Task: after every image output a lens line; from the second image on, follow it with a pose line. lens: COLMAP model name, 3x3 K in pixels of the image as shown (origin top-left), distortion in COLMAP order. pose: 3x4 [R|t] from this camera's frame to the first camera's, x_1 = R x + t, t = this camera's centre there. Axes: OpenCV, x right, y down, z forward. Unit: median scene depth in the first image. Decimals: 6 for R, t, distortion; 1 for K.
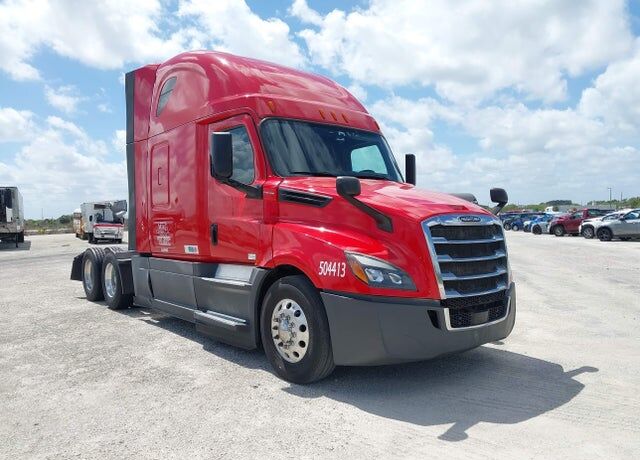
lens RADIAL K [[509.8, 0, 320.9], [0, 509.8, 230.6], [0, 0, 1]] dist [0.007428, 0.003530]
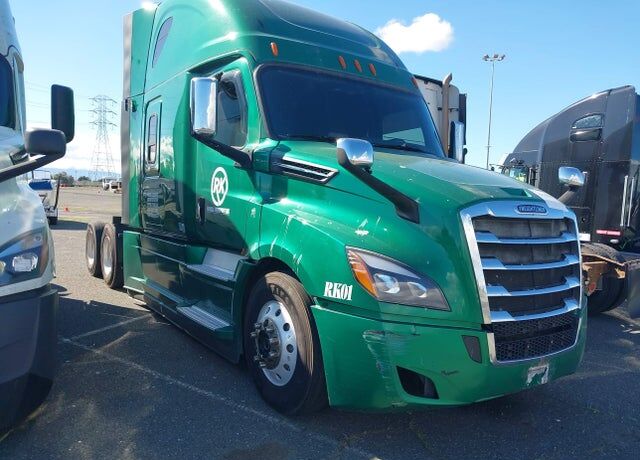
lens RADIAL K [[509.8, 0, 325.8], [0, 509.8, 233.0], [0, 0, 1]] dist [0.007428, 0.003530]
pose [[0.995677, 0.051023, -0.077620, 0.061081], [-0.047511, 0.997790, 0.046448, -0.008447], [0.079818, -0.042559, 0.995900, 0.261860]]
